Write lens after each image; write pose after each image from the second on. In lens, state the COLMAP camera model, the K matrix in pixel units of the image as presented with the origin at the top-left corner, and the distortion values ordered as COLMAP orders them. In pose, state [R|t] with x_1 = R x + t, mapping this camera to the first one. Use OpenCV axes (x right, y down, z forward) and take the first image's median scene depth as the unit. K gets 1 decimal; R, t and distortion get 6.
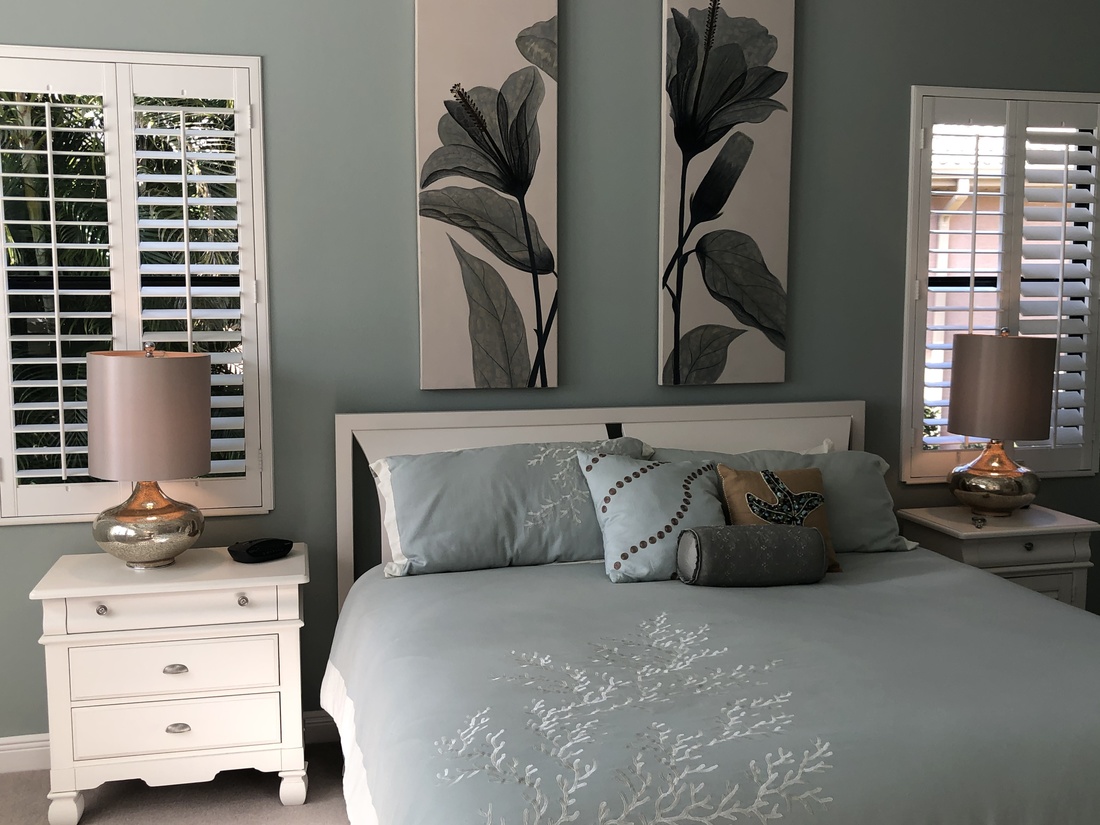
lens RADIAL K [[1108.6, 0, 550.0], [0, 1108.6, 412.1], [0, 0, 1]] dist [0.074540, -0.011241]
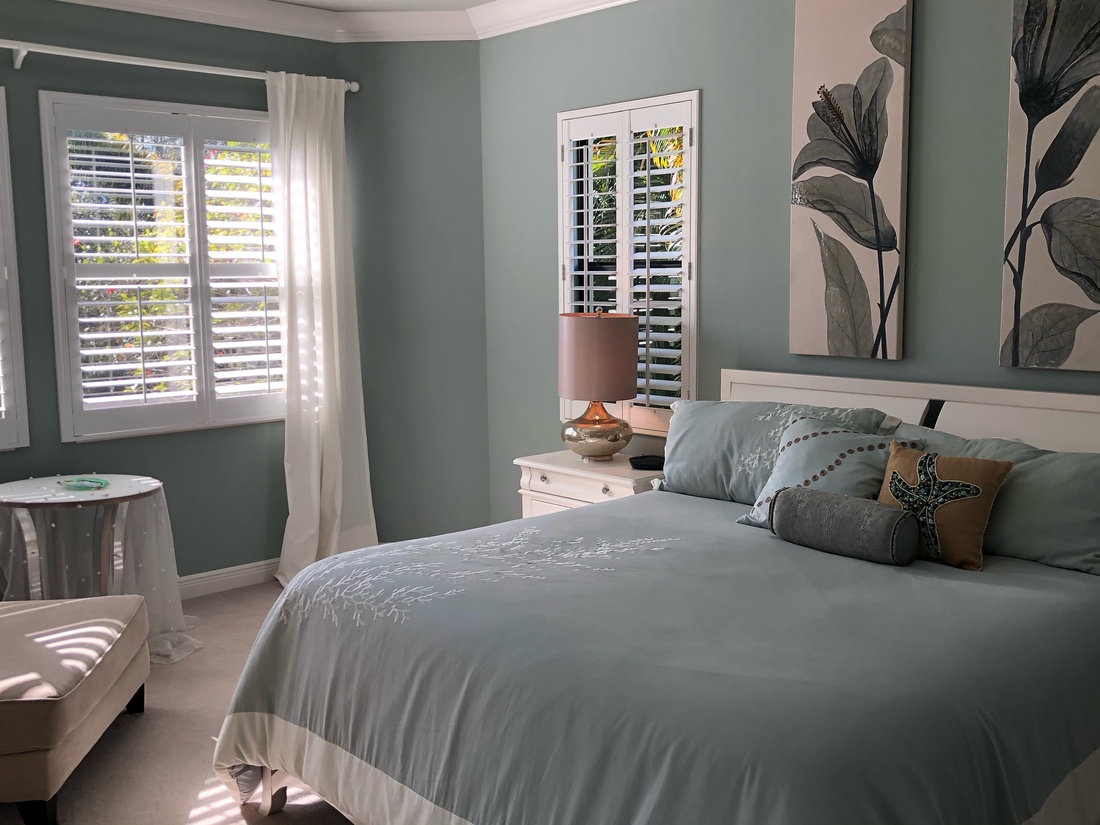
lens RADIAL K [[1109.0, 0, 554.6], [0, 1109.0, 411.0], [0, 0, 1]] dist [-0.003395, -0.002424]
pose [[0.500192, 0.103909, -0.859658, 0.763716], [-0.085407, 0.993853, 0.070436, -0.021174], [0.861693, 0.038189, 0.505992, 0.204001]]
